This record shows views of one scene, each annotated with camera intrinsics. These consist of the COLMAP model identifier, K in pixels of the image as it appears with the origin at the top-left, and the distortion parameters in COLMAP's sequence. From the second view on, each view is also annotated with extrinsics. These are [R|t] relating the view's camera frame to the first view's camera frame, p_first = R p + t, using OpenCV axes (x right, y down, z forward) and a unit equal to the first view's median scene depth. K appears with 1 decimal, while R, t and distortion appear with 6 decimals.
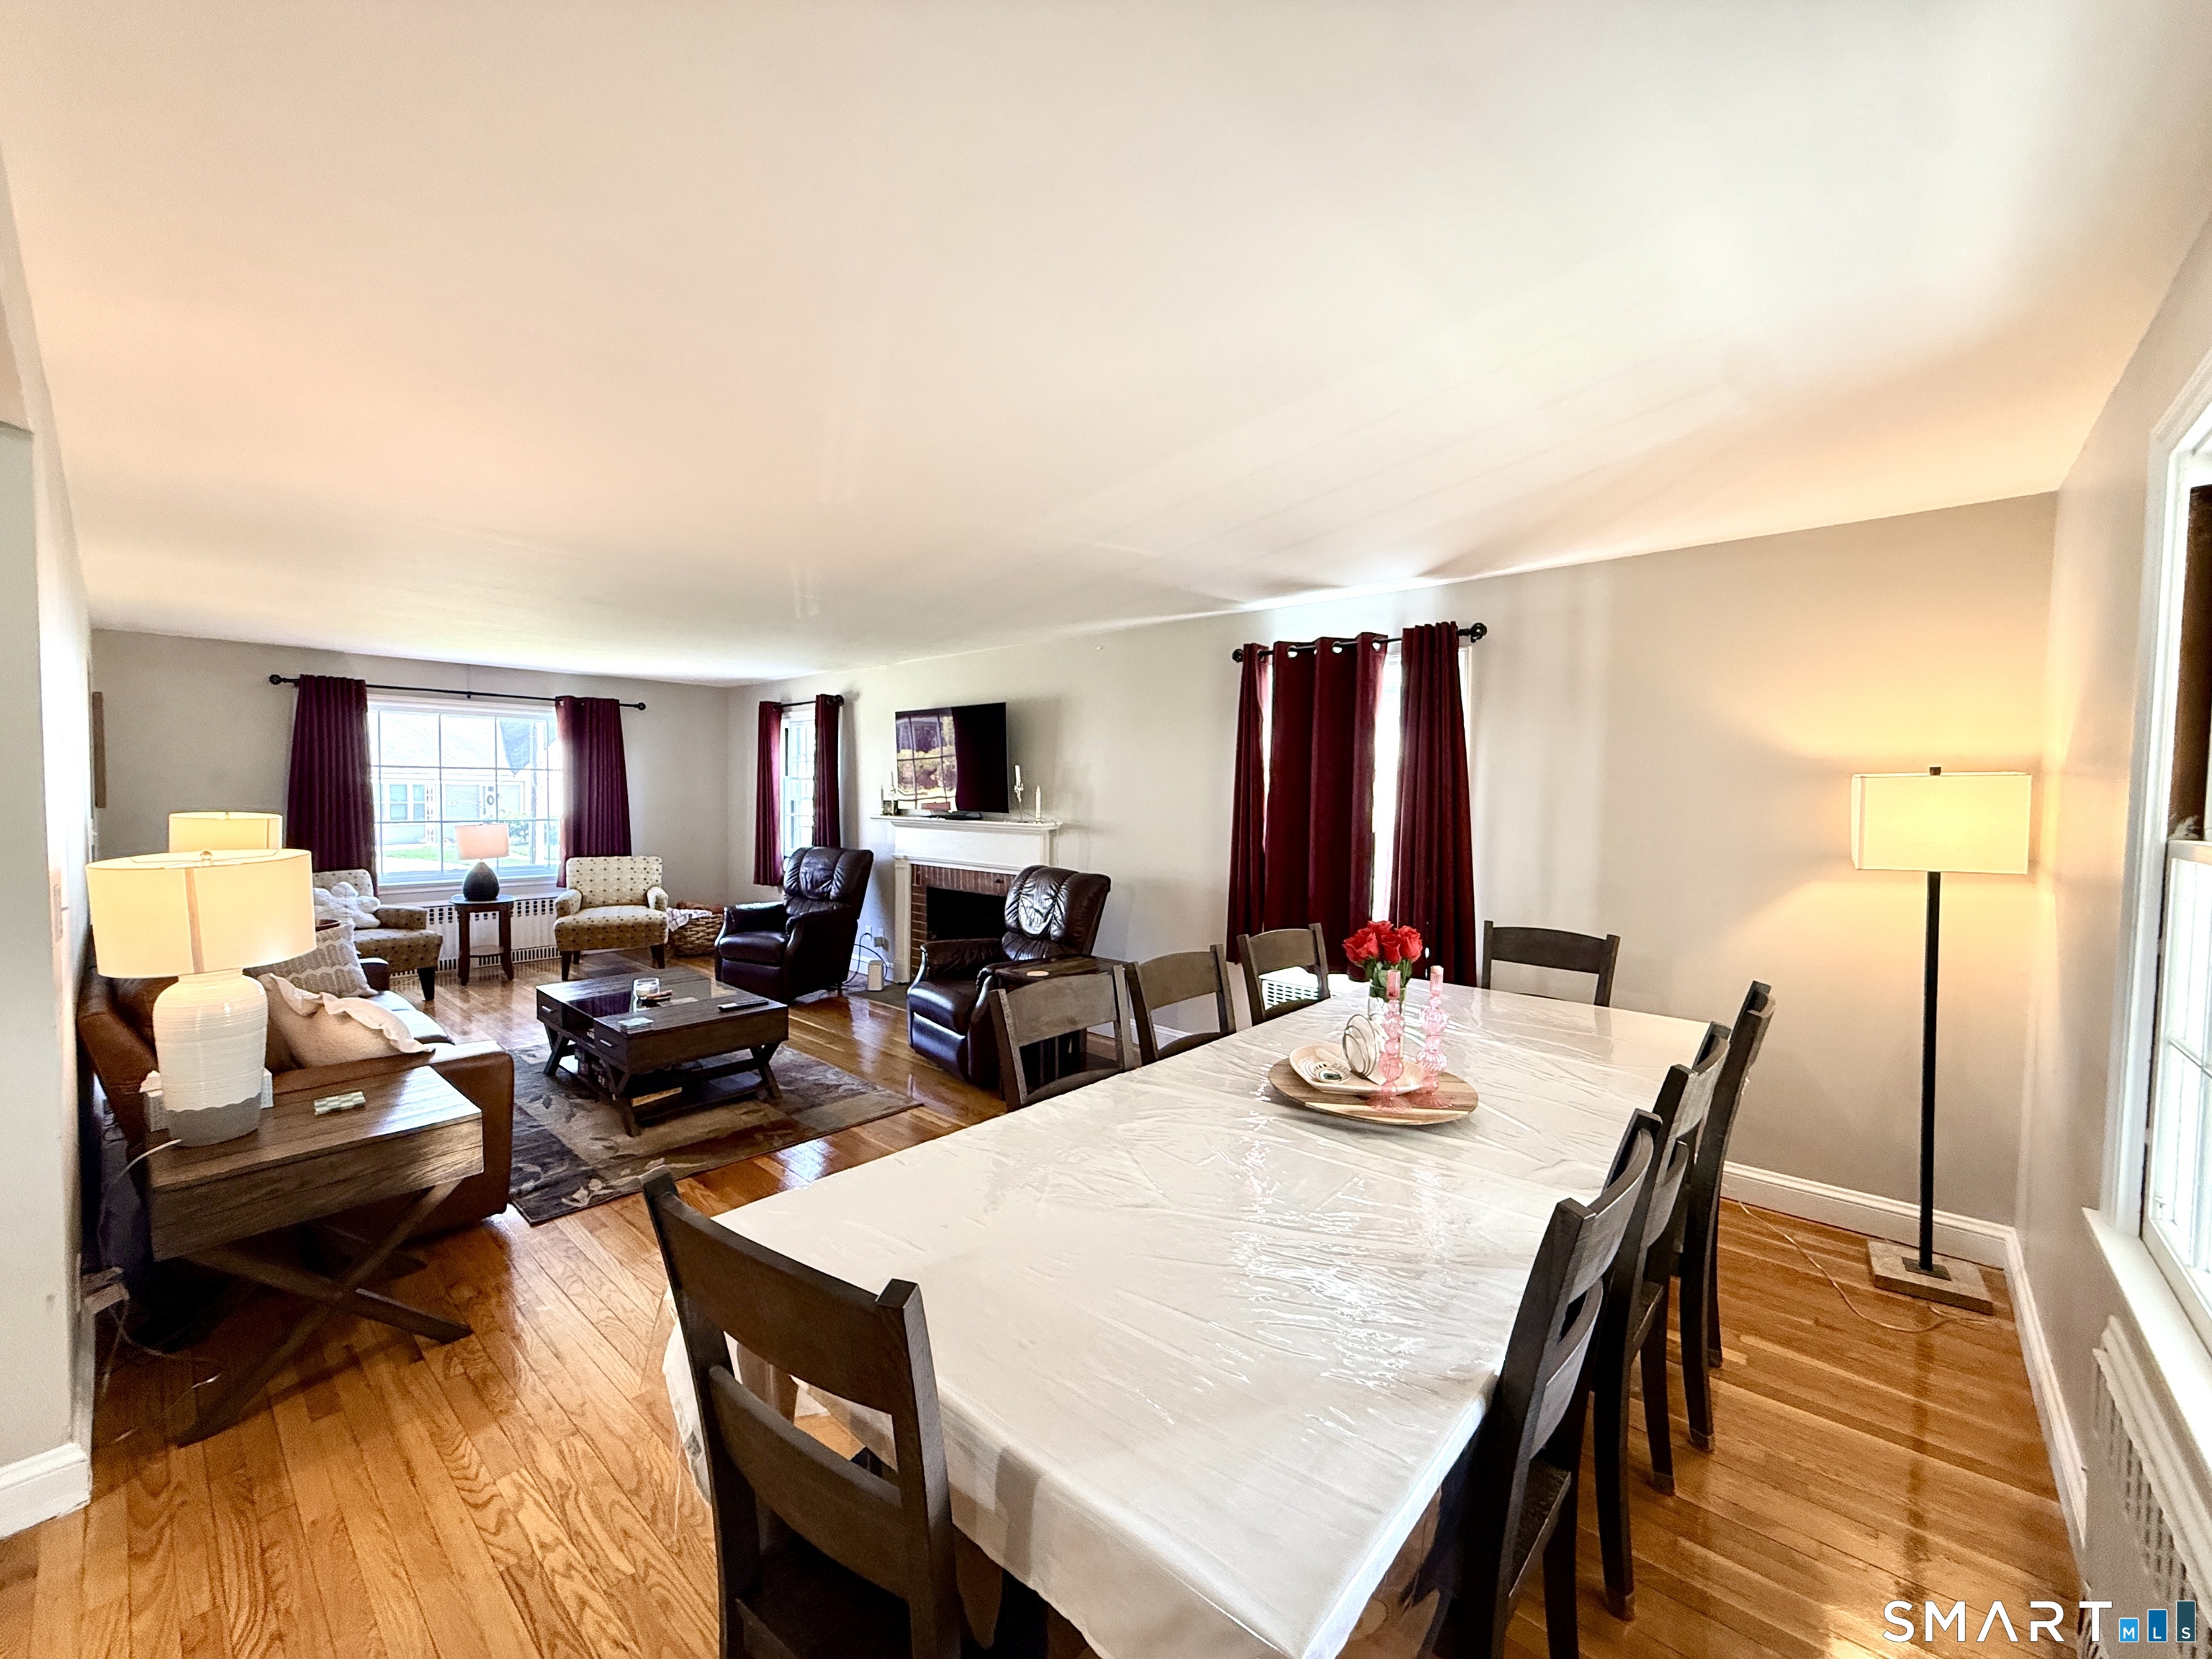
lens RADIAL K [[878.2, 0, 1099.5], [0, 878.2, 825.6], [0, 0, 1]] dist [0.000727, 0.001021]
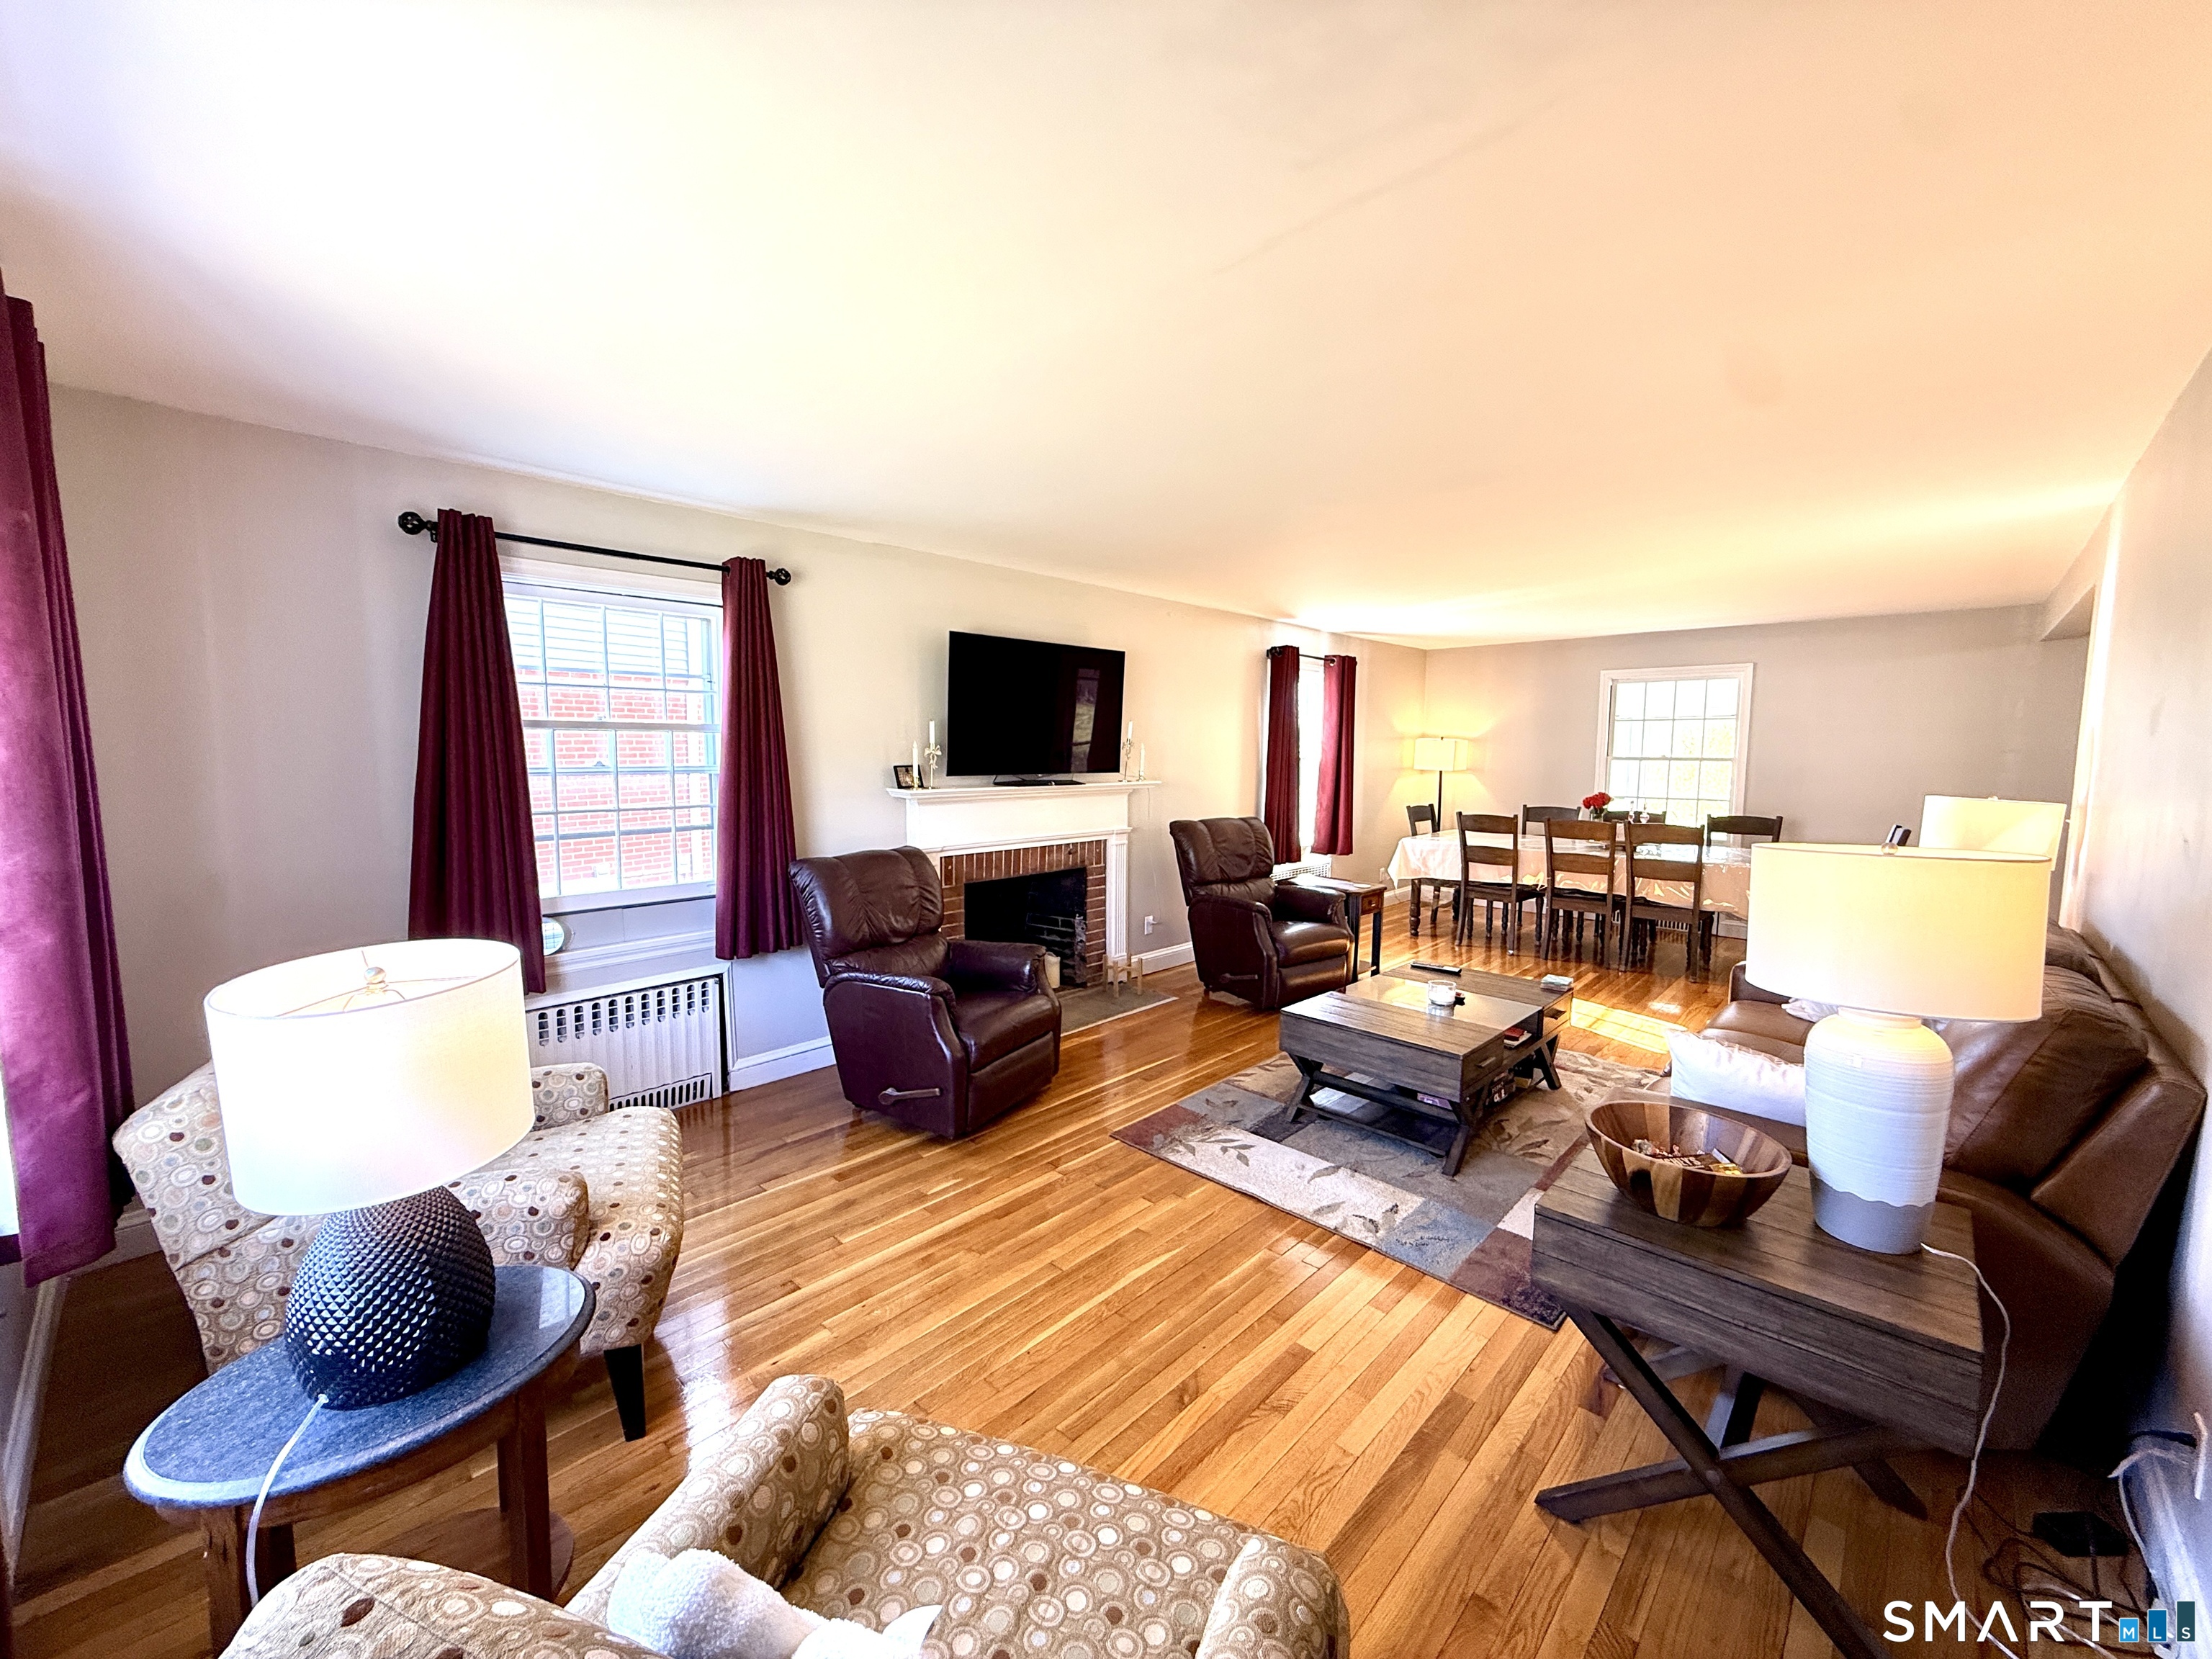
lens RADIAL K [[878.2, 0, 1101.2], [0, 878.2, 822.3], [0, 0, 1]] dist [0.000727, 0.001021]
pose [[0.031311, -0.100481, 0.994446, -0.889898], [0.024529, 0.994712, 0.099735, -0.047374], [-0.999209, 0.021270, 0.033610, 0.856868]]
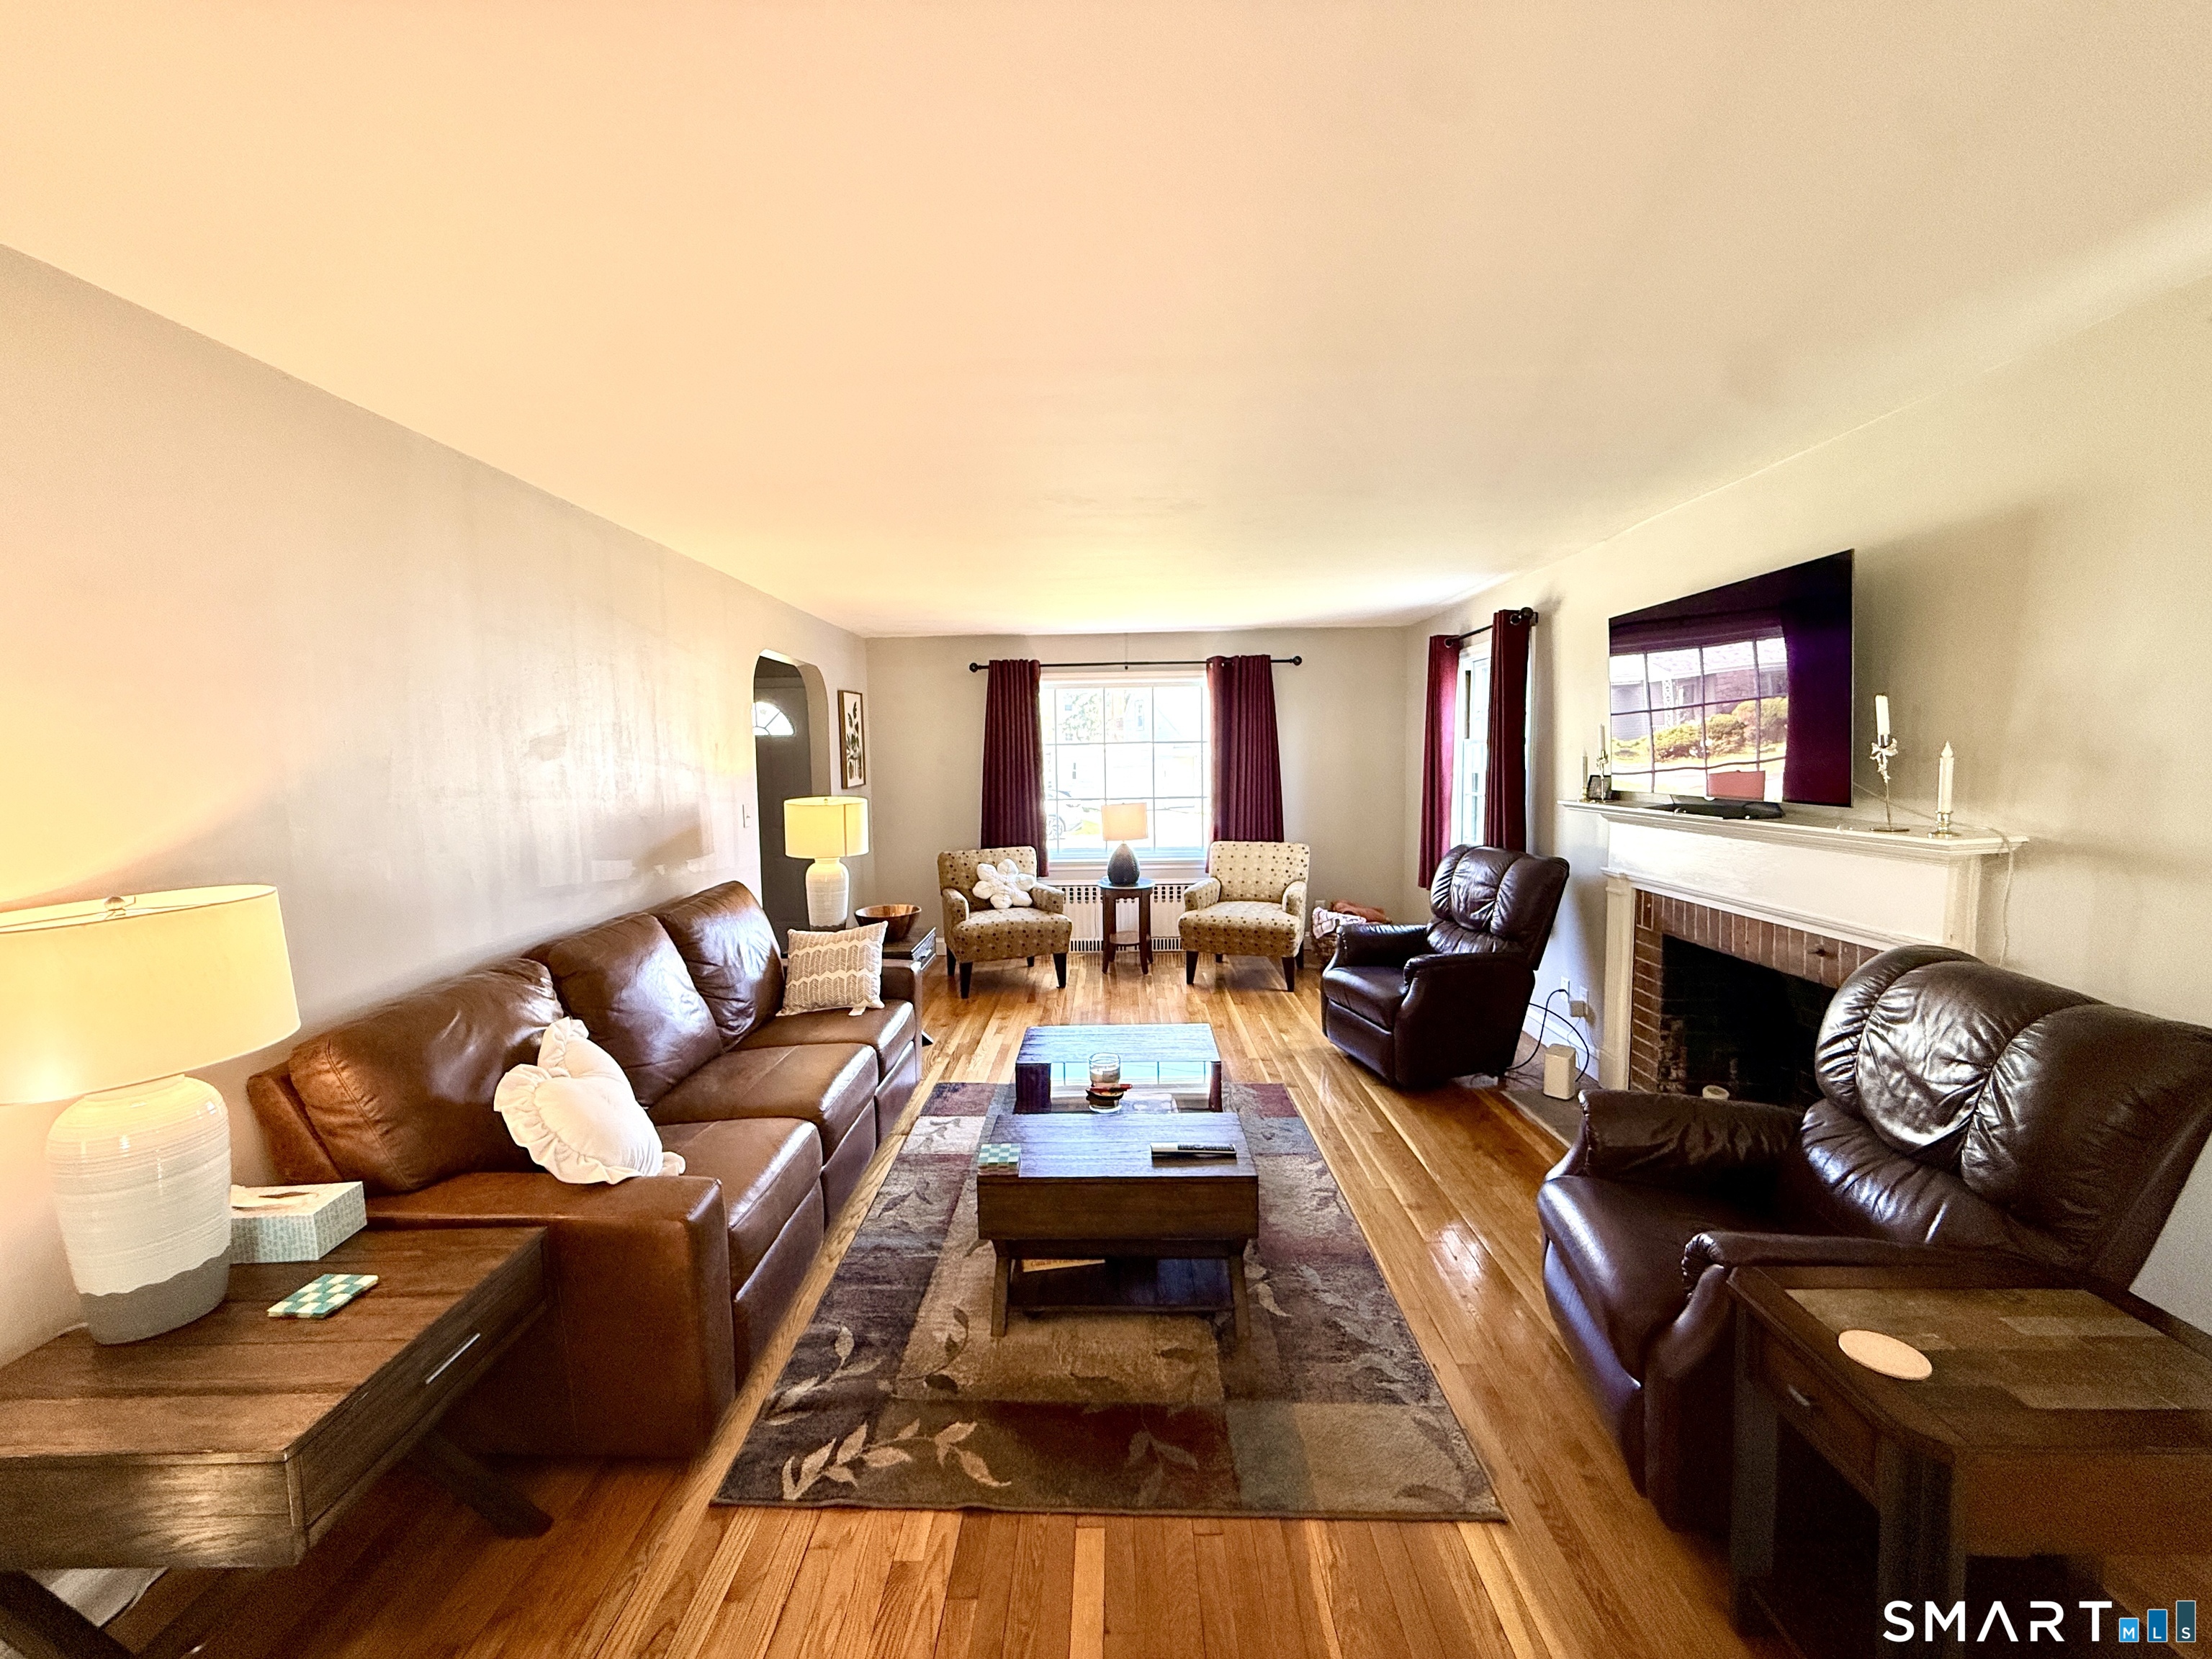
lens RADIAL K [[878.2, 0, 1096.8], [0, 878.2, 826.4], [0, 0, 1]] dist [0.000727, 0.001021]
pose [[0.651919, 0.038193, -0.757326, -0.014894], [-0.006249, 0.998967, 0.045000, -0.019230], [0.758263, -0.024604, 0.651484, 0.374950]]
